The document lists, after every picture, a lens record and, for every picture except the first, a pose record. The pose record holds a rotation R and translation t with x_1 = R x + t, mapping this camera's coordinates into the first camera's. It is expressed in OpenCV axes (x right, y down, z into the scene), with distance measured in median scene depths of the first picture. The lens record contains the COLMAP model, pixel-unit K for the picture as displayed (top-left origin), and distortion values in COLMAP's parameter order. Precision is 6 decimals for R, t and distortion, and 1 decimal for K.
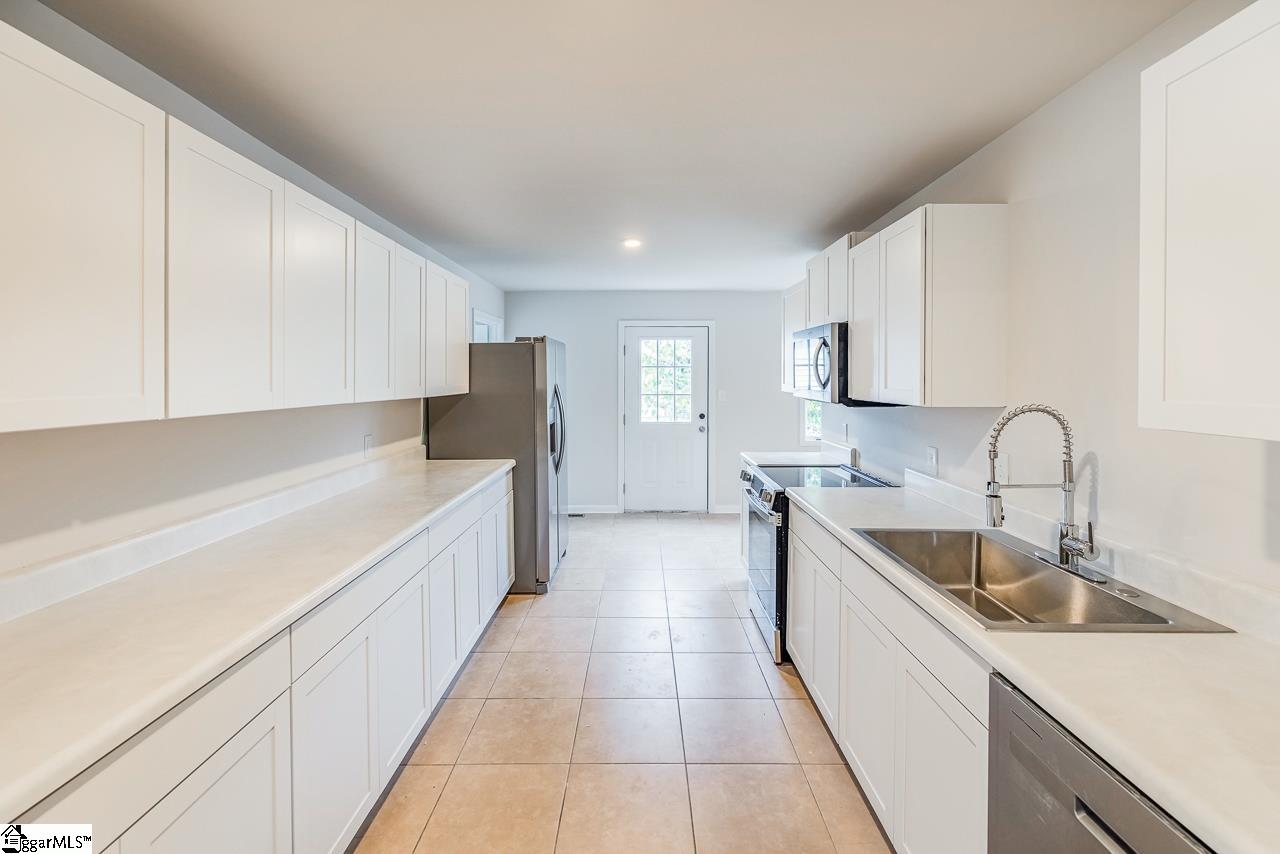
lens RADIAL K [[552.8, 0, 640.9], [0, 552.8, 383.1], [0, 0, 1]] dist [0.004006, 0.000429]
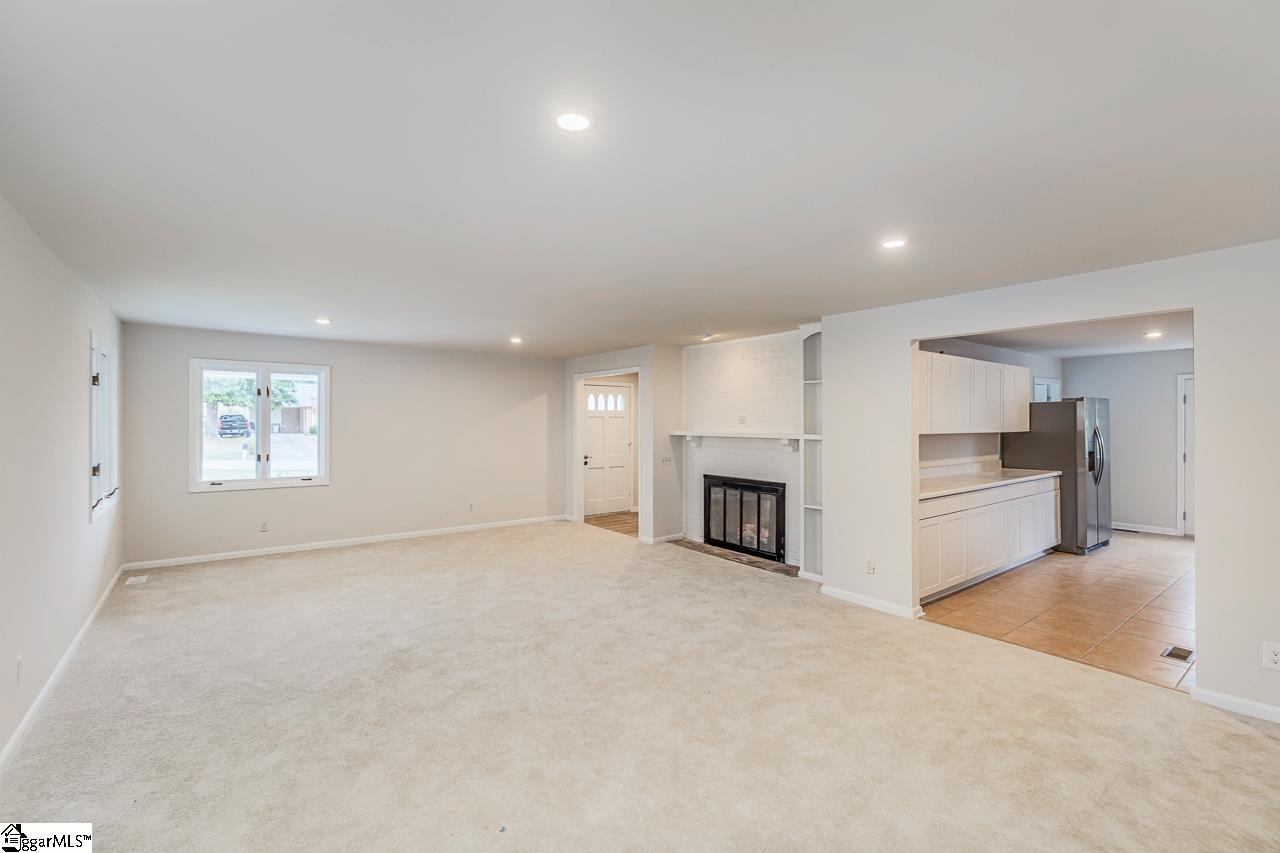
lens RADIAL K [[552.8, 0, 641.5], [0, 552.8, 423.5], [0, 0, 1]] dist [0.004006, 0.000429]
pose [[0.606741, 0.000218, -0.794899, 0.335387], [-0.008079, 0.999950, -0.005892, 0.013692], [0.794858, 0.009997, 0.606713, -1.032186]]
